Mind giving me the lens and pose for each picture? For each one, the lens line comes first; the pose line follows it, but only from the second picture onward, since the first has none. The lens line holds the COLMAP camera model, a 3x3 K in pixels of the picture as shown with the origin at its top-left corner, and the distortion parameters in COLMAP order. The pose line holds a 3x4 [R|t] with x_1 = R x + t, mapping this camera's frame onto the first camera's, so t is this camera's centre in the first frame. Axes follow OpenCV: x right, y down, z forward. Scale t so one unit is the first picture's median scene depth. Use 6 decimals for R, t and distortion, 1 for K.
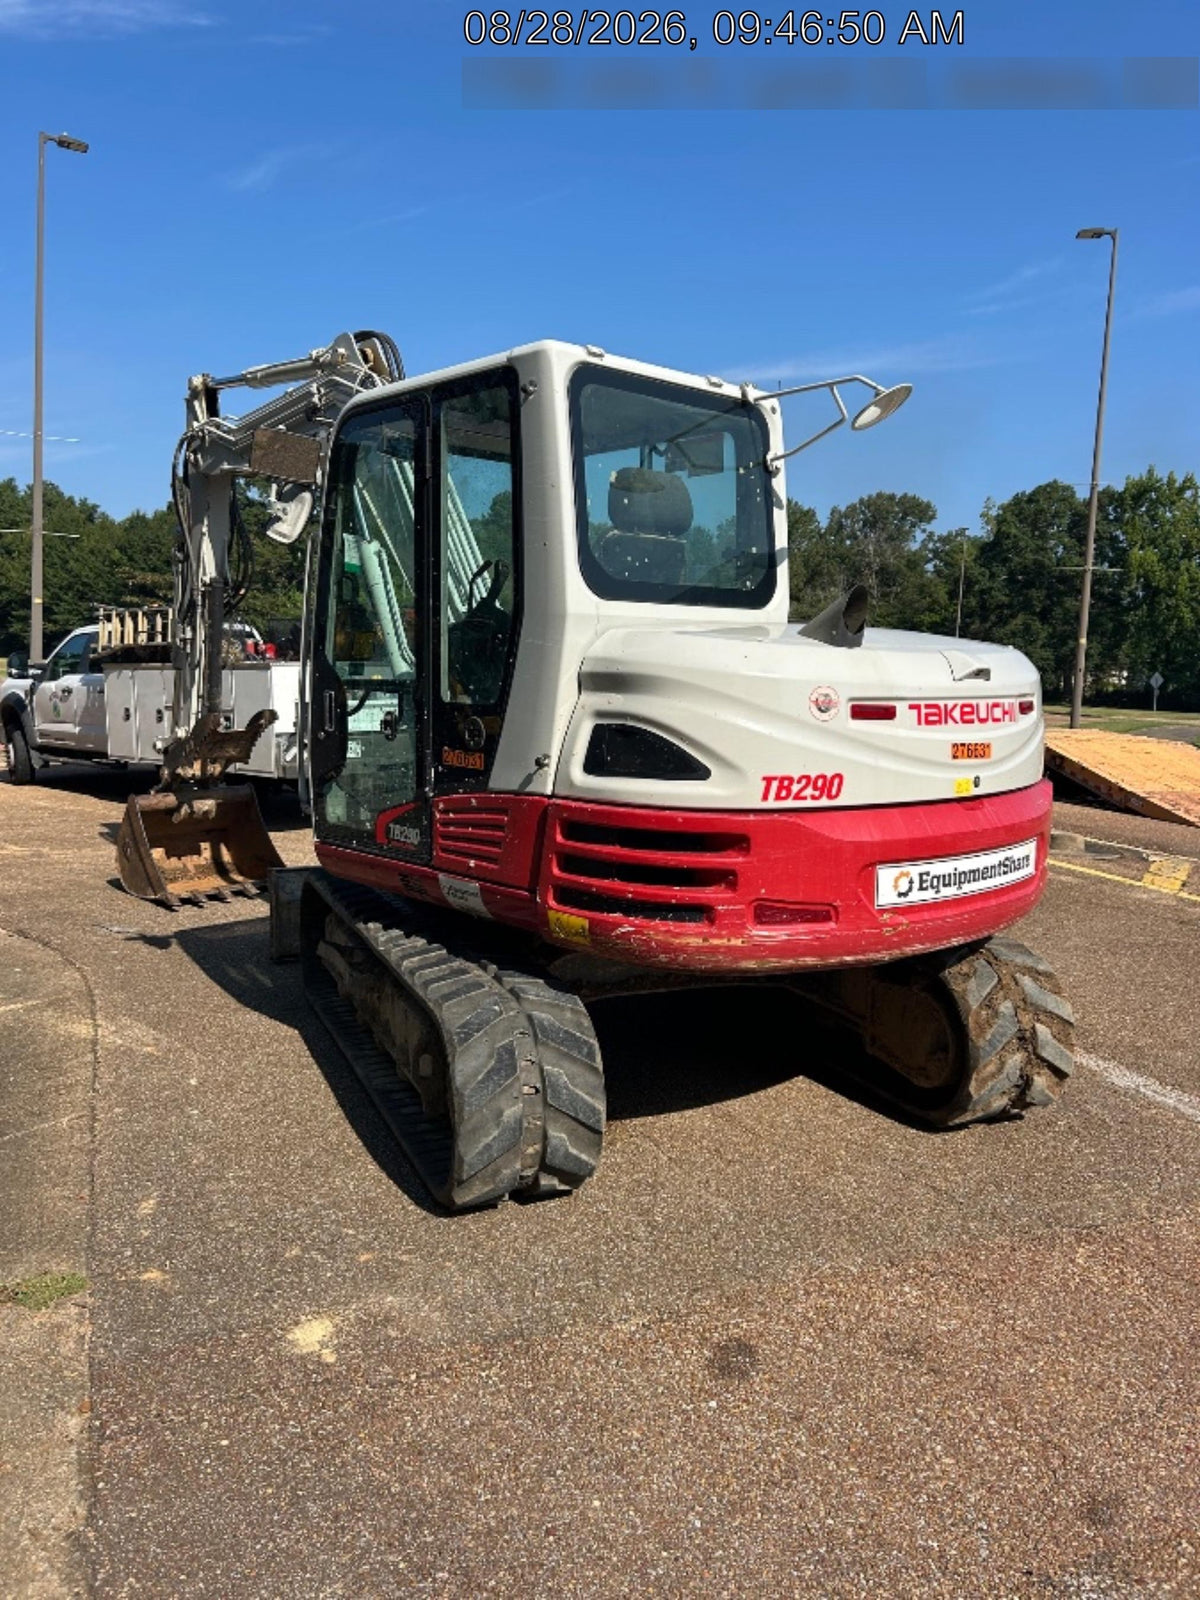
lens RADIAL K [[1248.5, 0, 625.9], [0, 1248.5, 790.6], [0, 0, 1]] dist [0.077780, -0.000008]
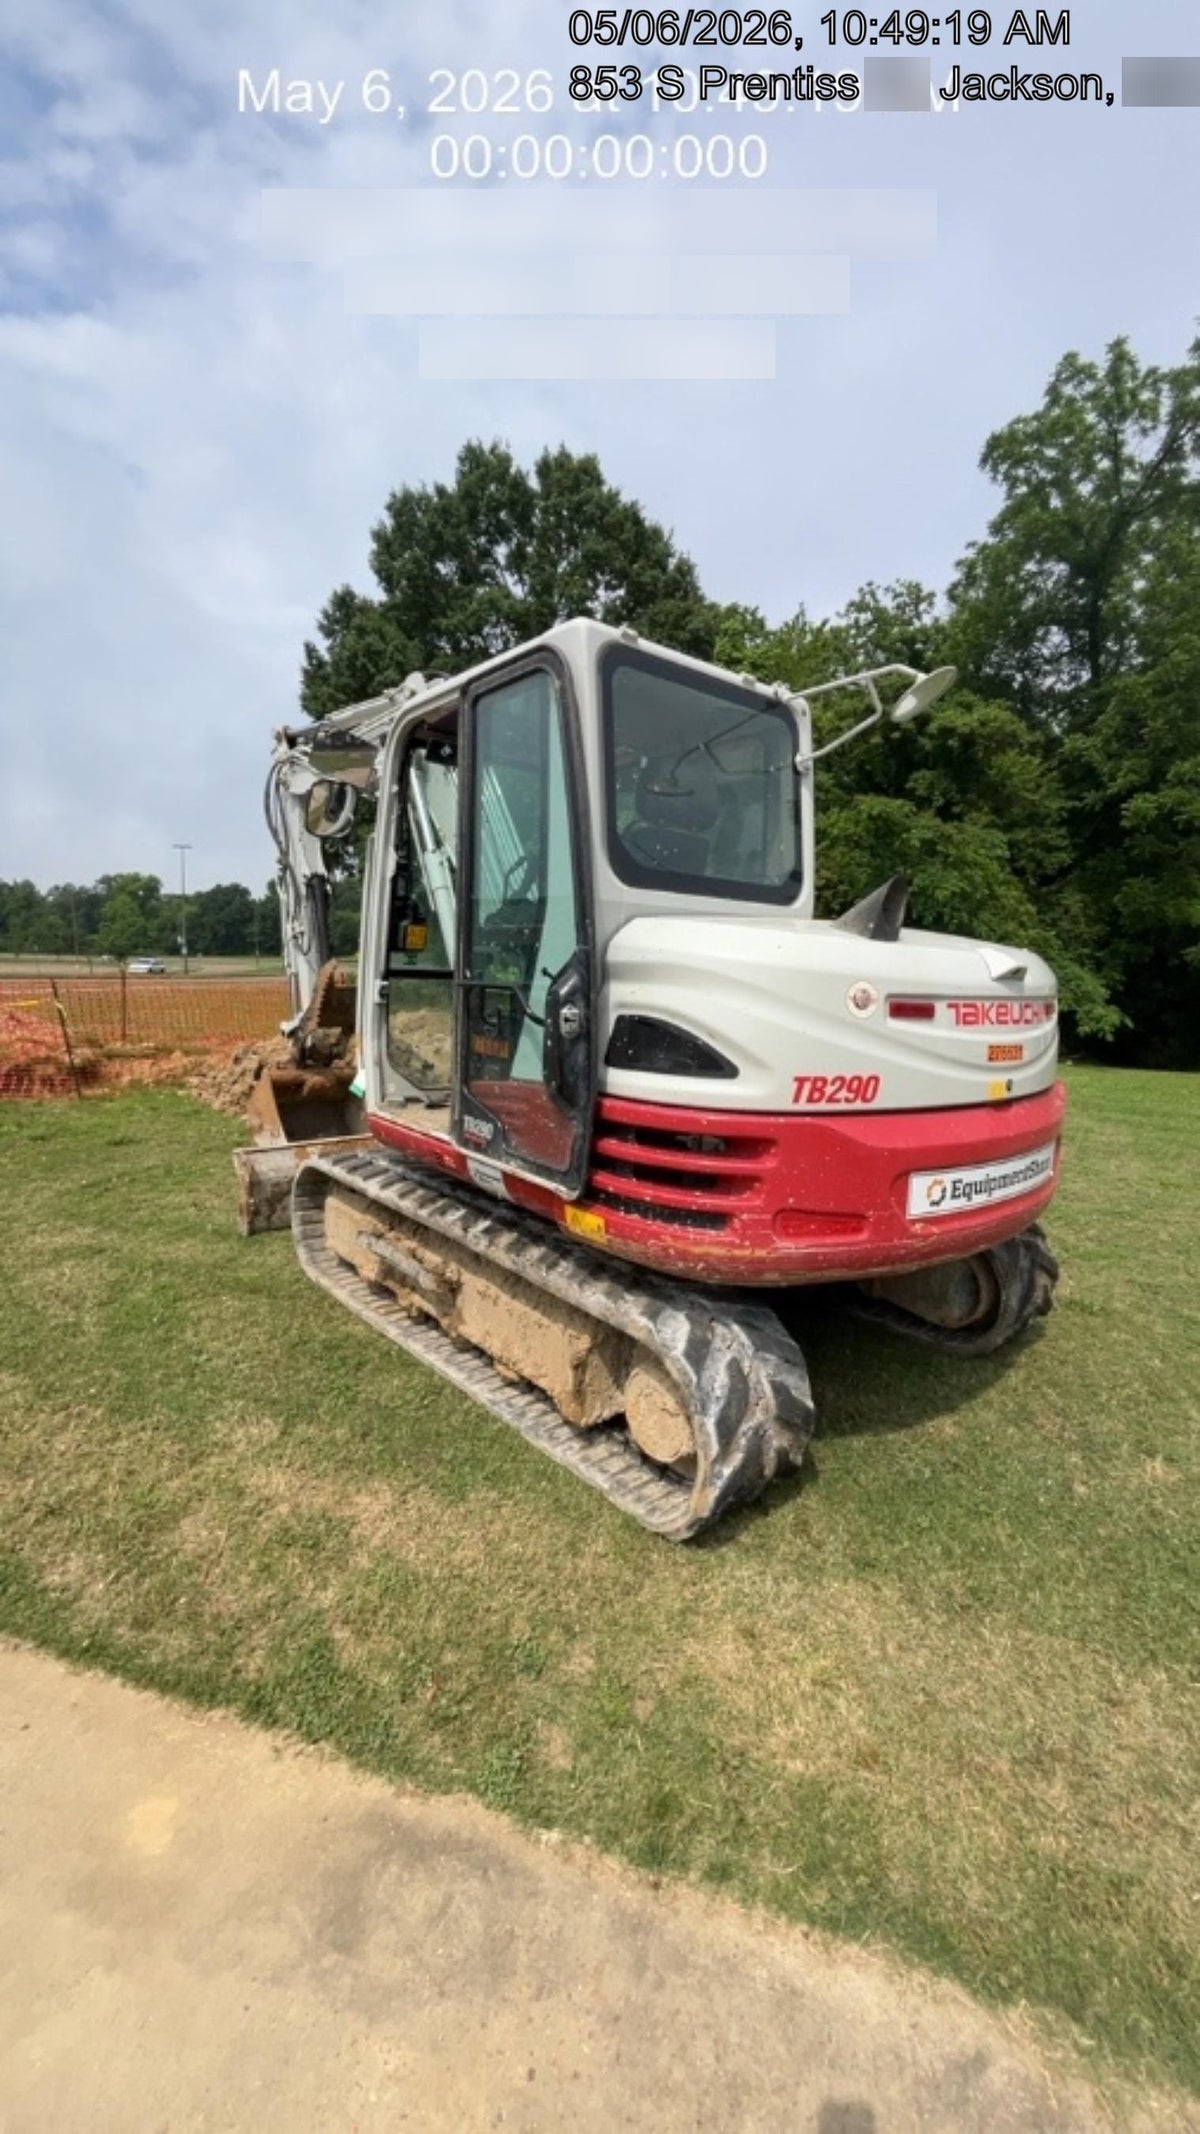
lens RADIAL K [[871.1, 0, 607.6], [0, 871.1, 1064.0], [0, 0, 1]] dist [-0.000232, 0.000007]
pose [[0.998198, 0.029279, -0.052371, 0.004410], [-0.028861, 0.999545, 0.008731, -0.020791], [0.052603, -0.007203, 0.998590, 0.322499]]
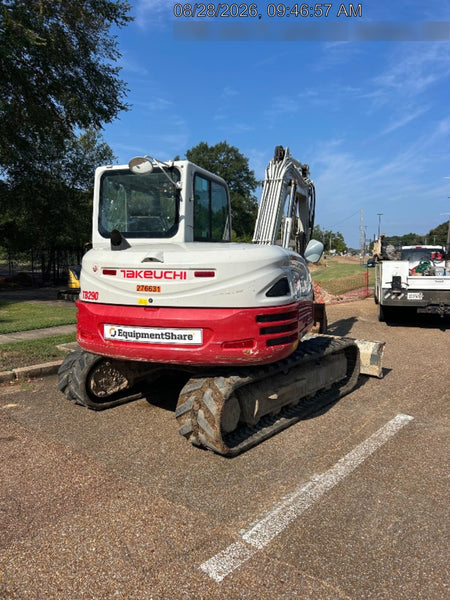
lens RADIAL K [[468.2, 0, 234.7], [0, 468.2, 296.5], [0, 0, 1]] dist [0.077780, -0.000008]
pose [[0.448002, 0.059837, -0.892028, 1.281981], [-0.090382, 0.995677, 0.021397, -0.054528], [0.889452, 0.071037, 0.451474, 0.739055]]
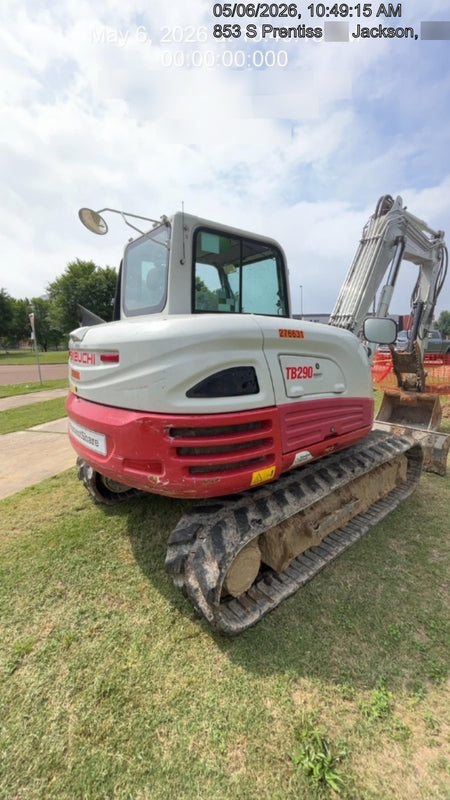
lens RADIAL K [[310.9, 0, 226.0], [0, 310.9, 403.8], [0, 0, 1]] dist [0.000105, -0.000019]
pose [[-0.101930, 0.184287, -0.977573, 0.806647], [-0.102975, 0.975457, 0.194625, -0.116421], [0.989448, 0.120503, -0.080451, 1.346440]]
